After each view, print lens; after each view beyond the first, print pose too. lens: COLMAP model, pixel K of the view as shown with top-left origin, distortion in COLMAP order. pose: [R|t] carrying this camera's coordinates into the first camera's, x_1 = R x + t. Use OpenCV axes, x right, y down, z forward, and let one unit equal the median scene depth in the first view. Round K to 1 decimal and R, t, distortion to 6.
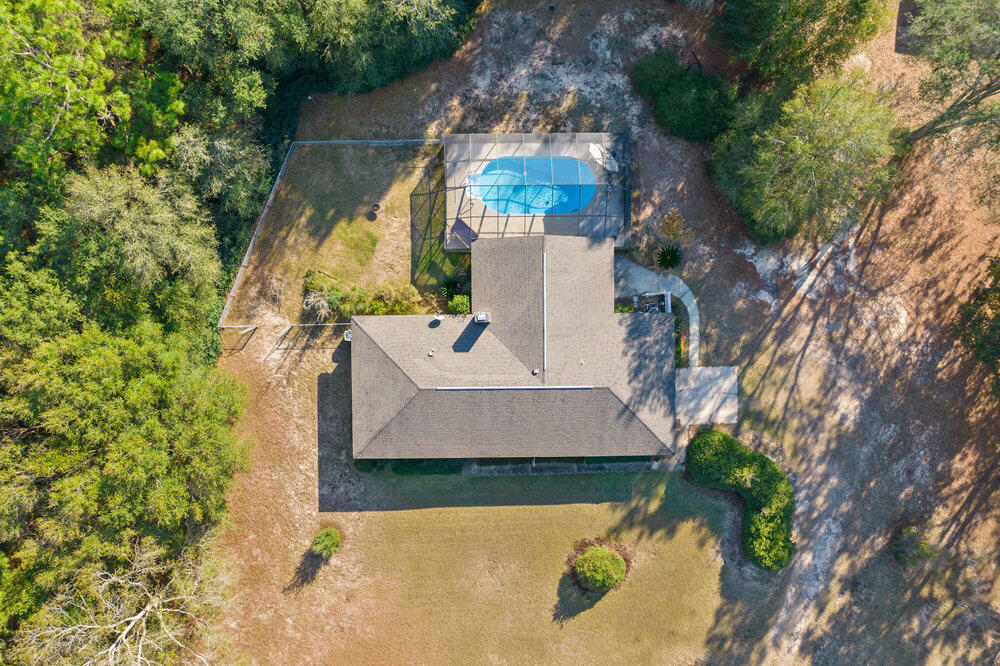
lens RADIAL K [[667.7, 0, 509.8], [0, 667.7, 331.7], [0, 0, 1]] dist [-0.045869, 0.021662]
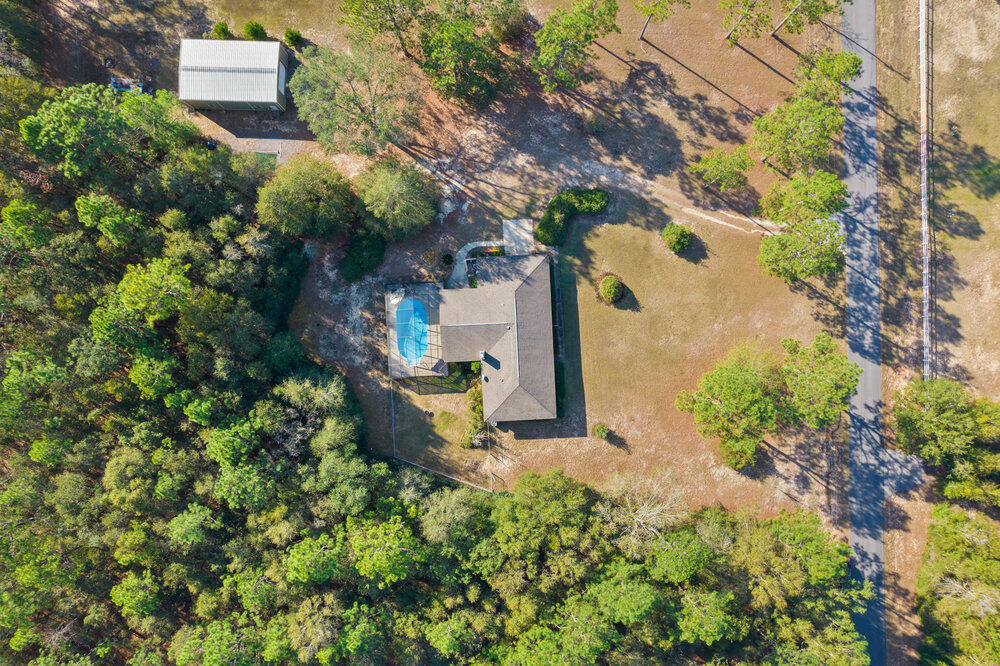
lens RADIAL K [[667.7, 0, 502.9], [0, 667.7, 338.4], [0, 0, 1]] dist [-0.045869, 0.021662]
pose [[-0.037139, -0.998878, -0.029398, 0.061104], [0.999055, -0.037777, 0.021479, -0.000600], [-0.022565, -0.028572, 0.999337, -0.919869]]
